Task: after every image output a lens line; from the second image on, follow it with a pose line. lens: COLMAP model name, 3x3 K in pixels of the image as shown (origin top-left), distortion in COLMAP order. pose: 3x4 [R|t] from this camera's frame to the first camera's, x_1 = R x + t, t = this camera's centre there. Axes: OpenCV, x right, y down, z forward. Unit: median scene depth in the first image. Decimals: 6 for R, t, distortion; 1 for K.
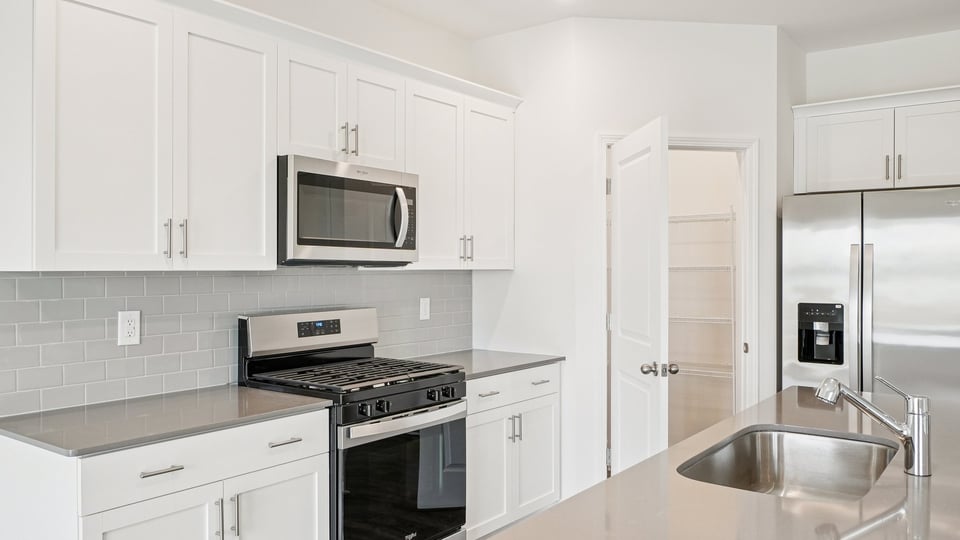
lens RADIAL K [[775.8, 0, 480.0], [0, 775.8, 270.0], [0, 0, 1]] dist [0.045713, -0.000274]
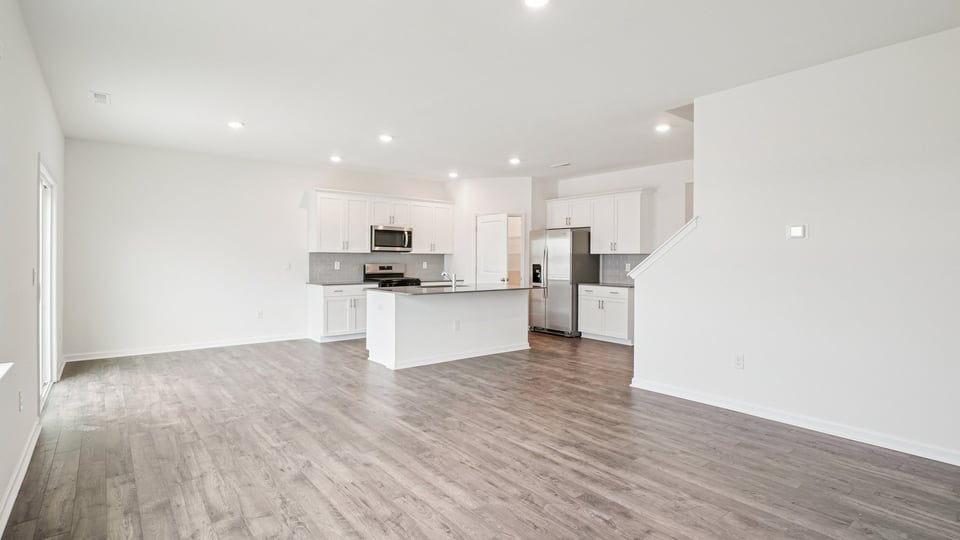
lens RADIAL K [[463.7, 0, 480.0], [0, 463.7, 270.0], [0, 0, 1]] dist [-0.001661, -0.000014]
pose [[0.973805, 0.009352, -0.227193, 0.790595], [-0.004571, 0.999757, 0.021561, 0.032844], [0.227339, -0.019958, 0.973611, -1.161562]]
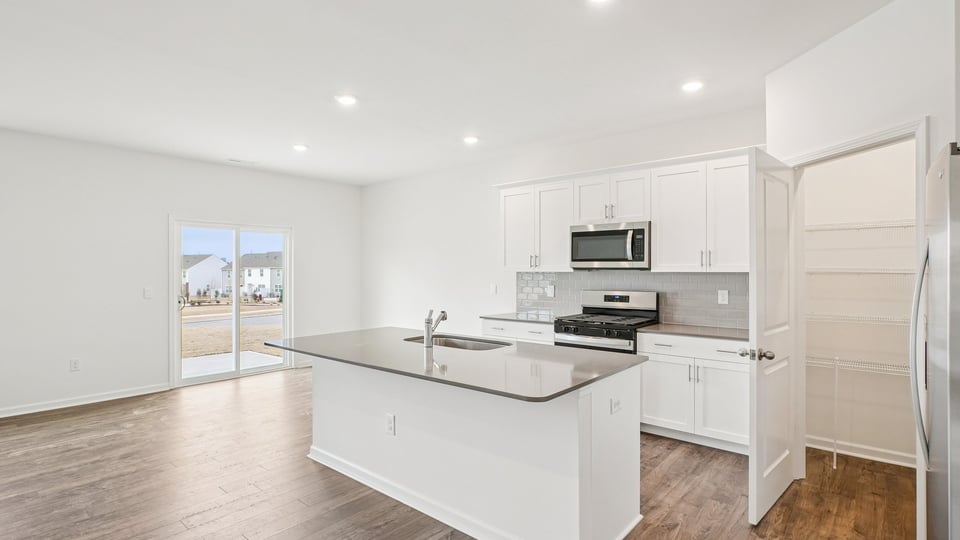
lens RADIAL K [[463.7, 0, 480.0], [0, 463.7, 270.0], [0, 0, 1]] dist [-0.001661, -0.000014]
pose [[-0.071442, -0.001043, -0.997444, 1.137478], [-0.001141, 0.999999, -0.000964, -0.003586], [0.997444, 0.001069, -0.071443, 0.730644]]
